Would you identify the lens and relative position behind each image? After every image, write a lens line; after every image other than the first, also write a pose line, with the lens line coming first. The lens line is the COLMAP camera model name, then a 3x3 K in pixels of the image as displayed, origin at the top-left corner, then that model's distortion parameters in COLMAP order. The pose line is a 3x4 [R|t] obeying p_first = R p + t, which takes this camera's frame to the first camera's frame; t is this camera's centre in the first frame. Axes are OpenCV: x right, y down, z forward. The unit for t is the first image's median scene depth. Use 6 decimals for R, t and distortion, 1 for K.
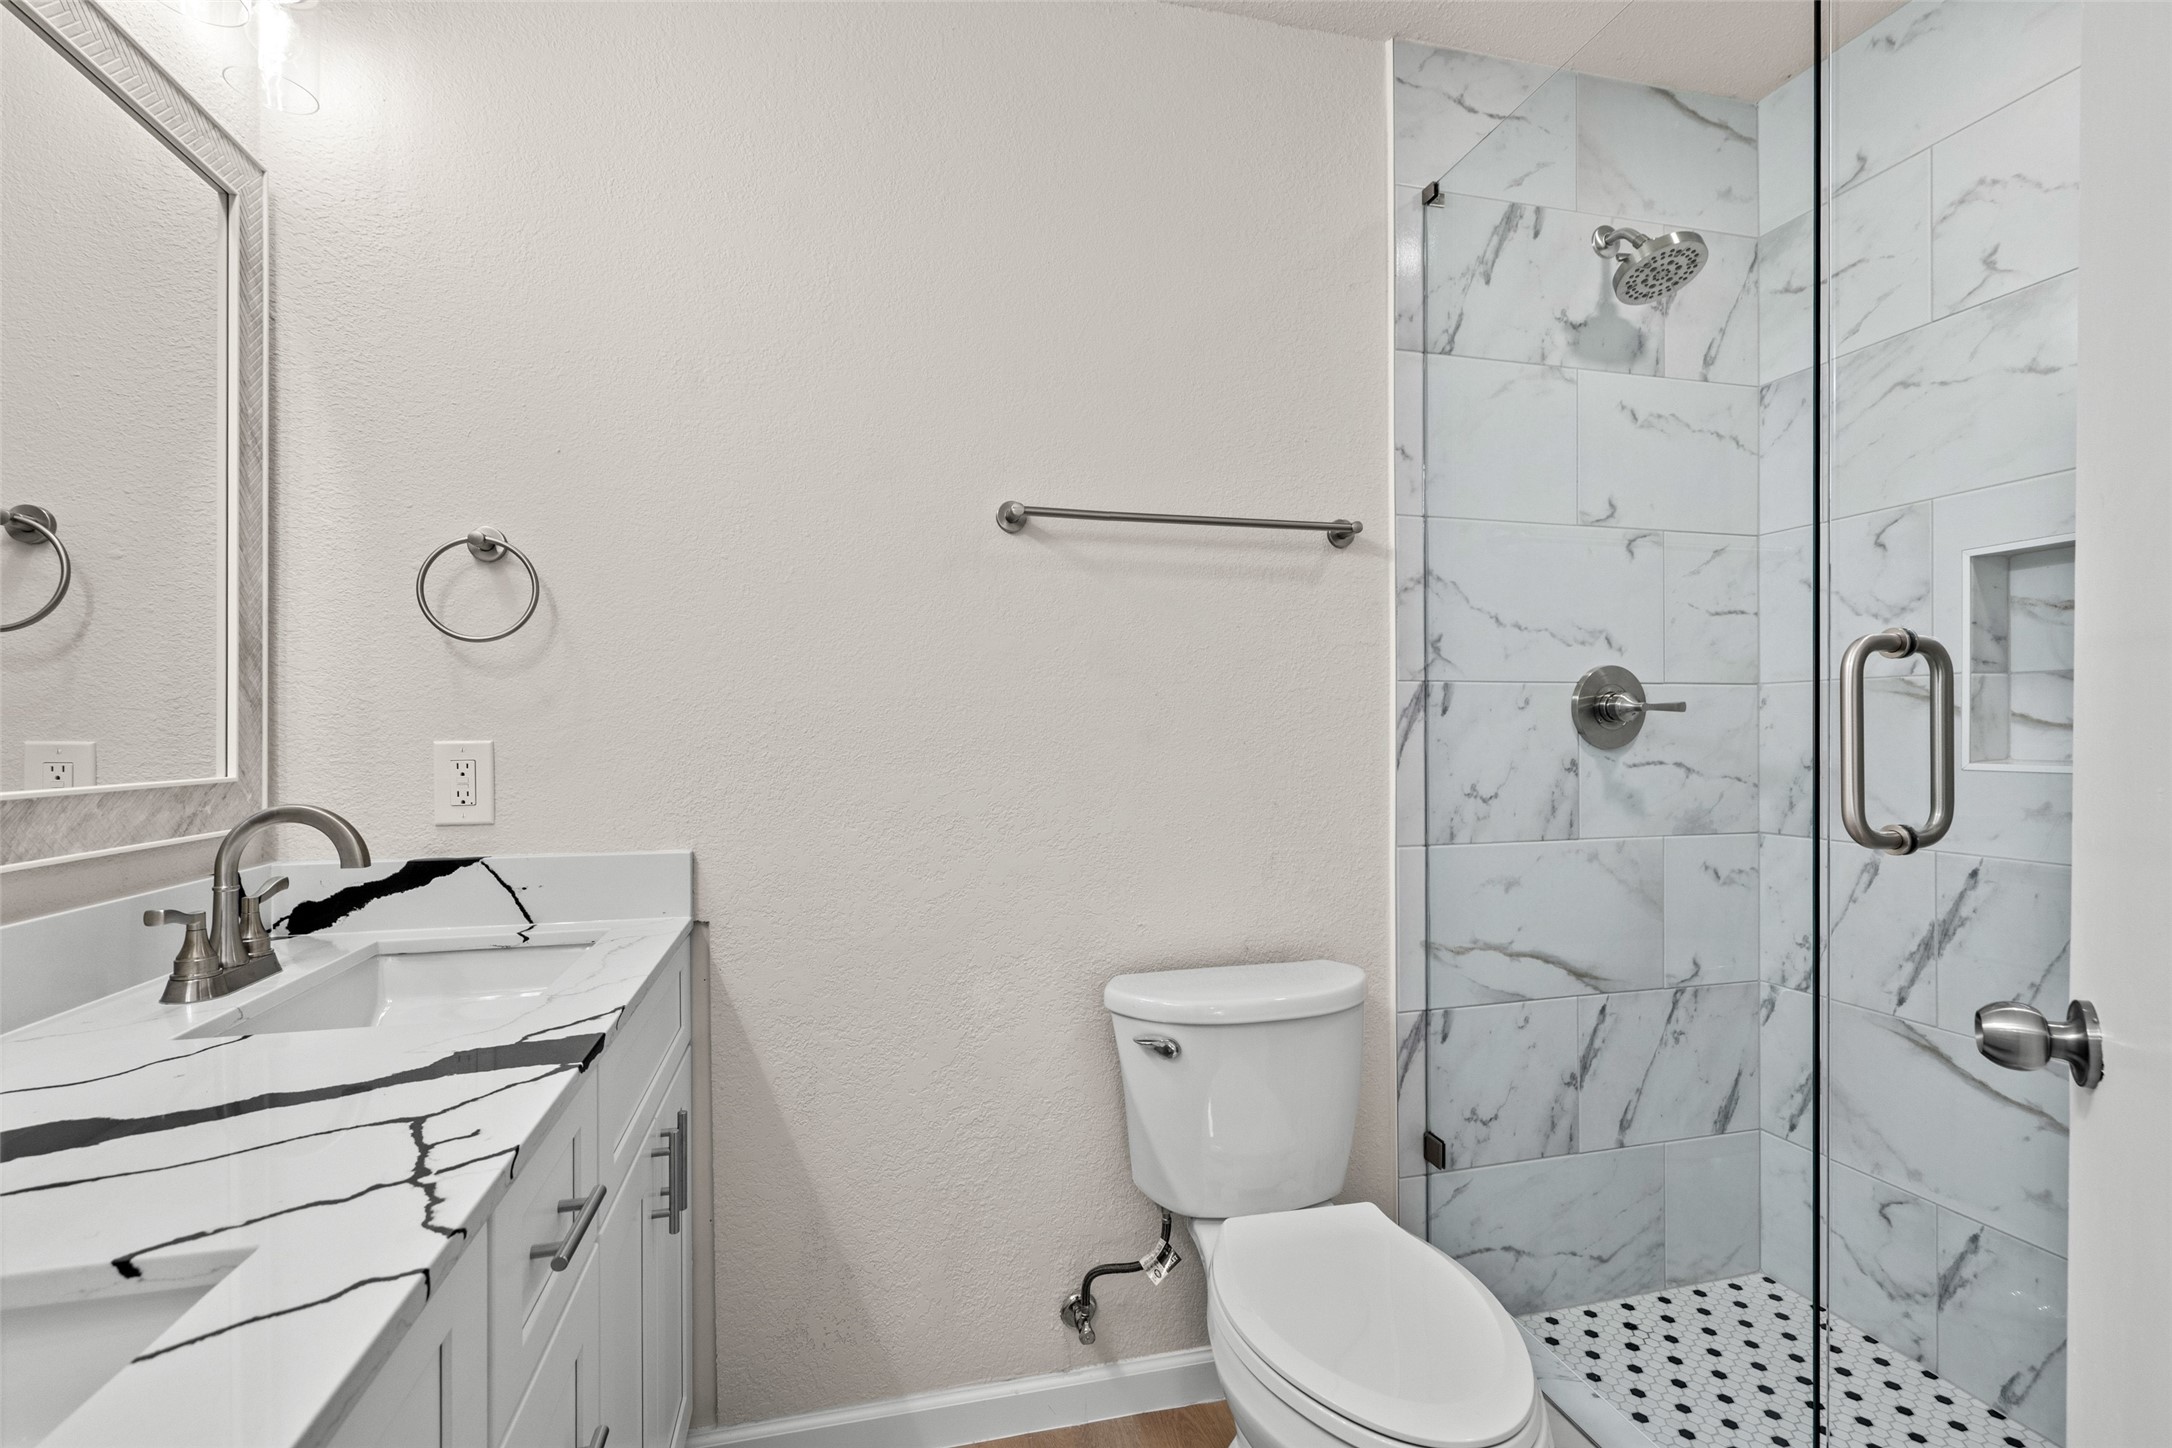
lens RADIAL K [[982.3, 0, 1080.2], [0, 982.3, 724.5], [0, 0, 1]] dist [-0.002209, -0.000094]
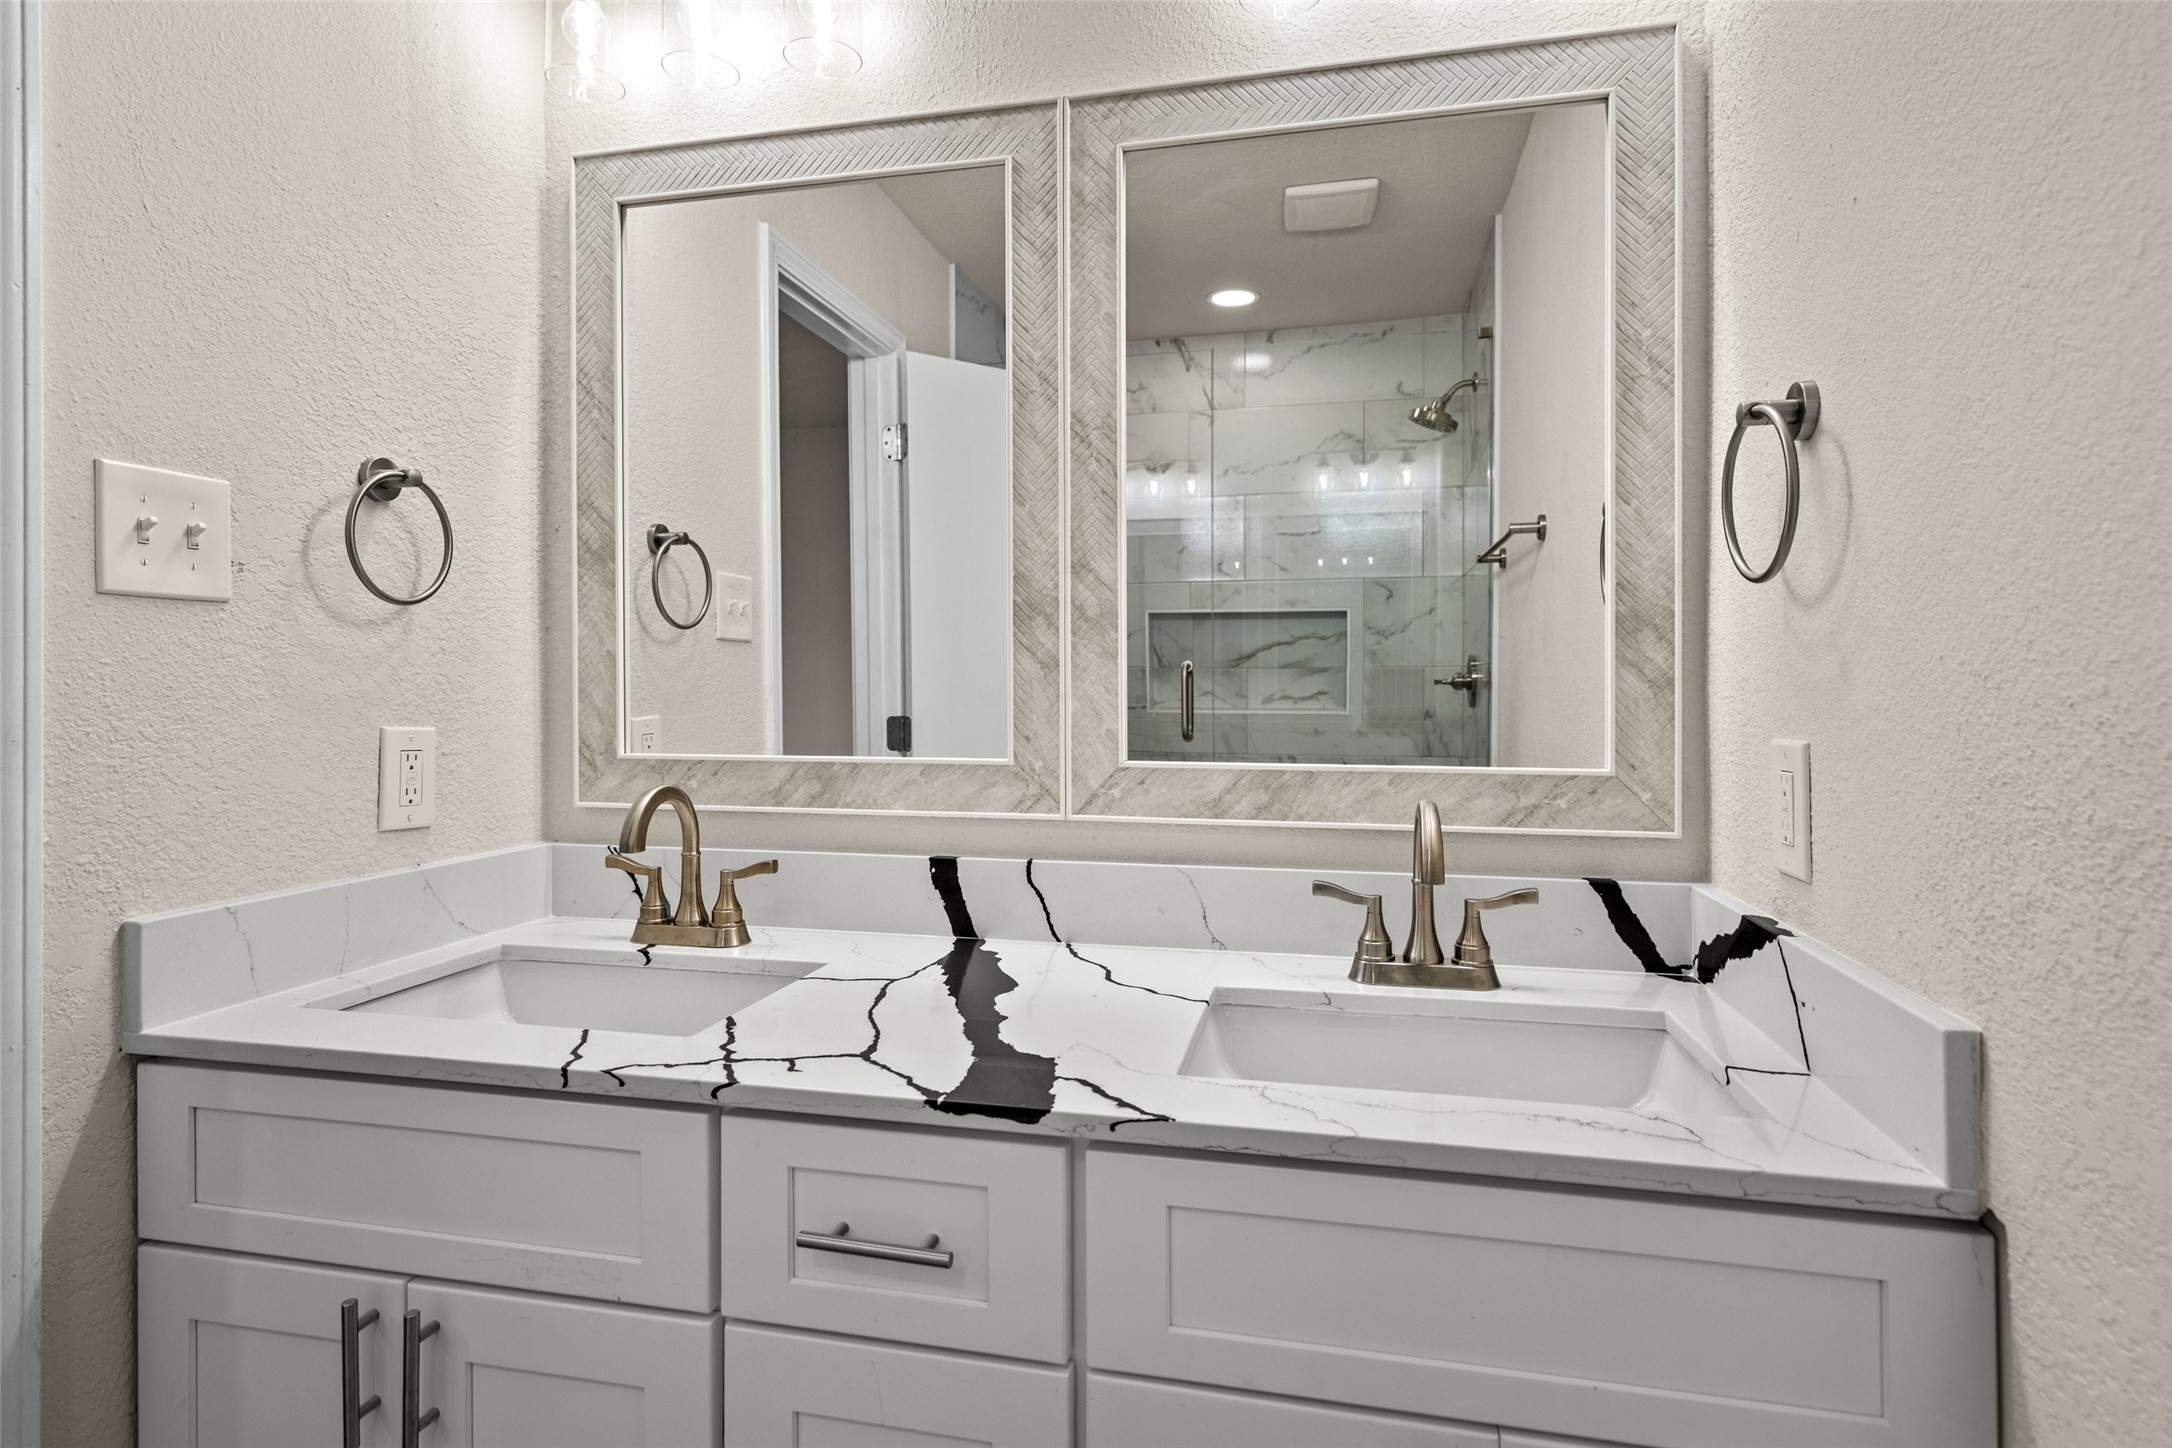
lens RADIAL K [[1084.6, 0, 1082.6], [0, 1084.6, 716.0], [0, 0, 1]] dist [-0.003597, -0.000081]
pose [[-0.450540, 0.019786, -0.892537, 0.303096], [0.007278, 0.999803, 0.018491, -0.023249], [0.892727, 0.001835, -0.450595, 1.521727]]
